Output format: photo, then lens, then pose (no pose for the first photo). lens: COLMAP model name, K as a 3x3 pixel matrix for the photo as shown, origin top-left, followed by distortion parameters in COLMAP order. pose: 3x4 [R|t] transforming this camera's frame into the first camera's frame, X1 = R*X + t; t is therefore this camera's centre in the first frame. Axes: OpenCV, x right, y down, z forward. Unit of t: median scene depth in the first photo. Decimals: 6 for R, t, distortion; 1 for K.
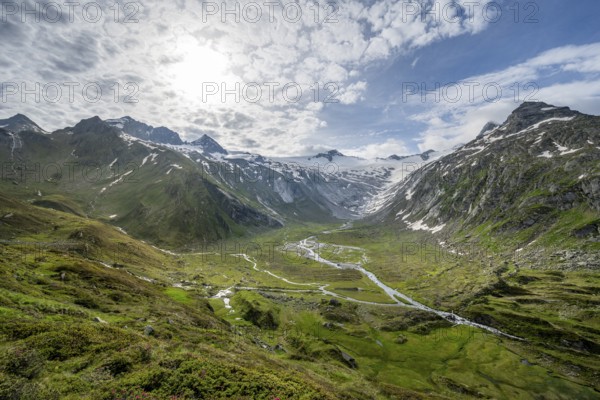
lens RADIAL K [[237.6, 0, 299.2], [0, 237.6, 201.5], [0, 0, 1]] dist [0.002174, -0.000069]
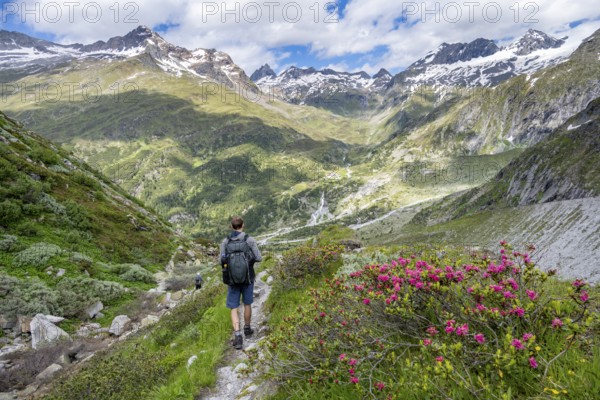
lens RADIAL K [[400.7, 0, 294.6], [0, 400.7, 198.8], [0, 0, 1]] dist [-0.003431, 0.002318]
pose [[0.347821, 0.150482, -0.925406, 2.245773], [0.086064, 0.977743, 0.191340, -0.119001], [0.933603, -0.146196, 0.327128, -1.019623]]
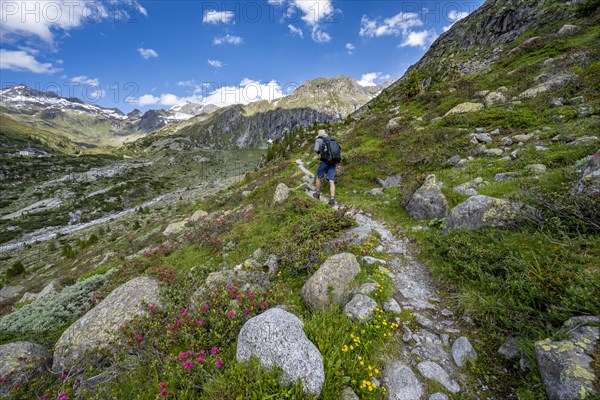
lens RADIAL K [[237.6, 0, 301.9], [0, 237.6, 195.8], [0, 0, 1]] dist [0.002174, -0.000069]
pose [[0.918126, 0.053320, -0.392686, 1.607959], [0.006347, 0.988801, 0.149102, 0.114219], [0.396239, -0.139387, 0.907506, -0.624347]]
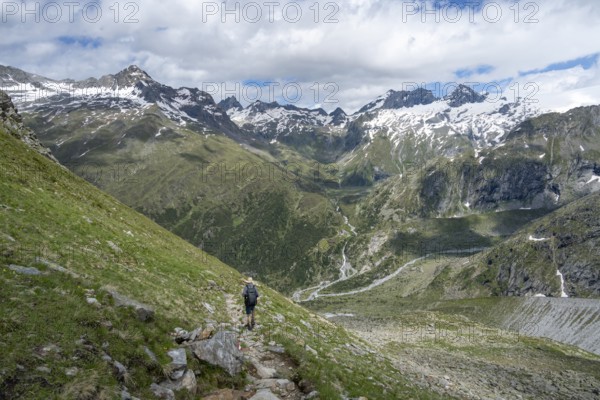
lens RADIAL K [[400.7, 0, 296.0], [0, 400.7, 200.9], [0, 0, 1]] dist [-0.003431, 0.002318]
pose [[0.504371, 0.145902, -0.851071, 2.397606], [0.029410, 0.982147, 0.185802, -0.420078], [0.862986, -0.118743, 0.491075, -1.509535]]
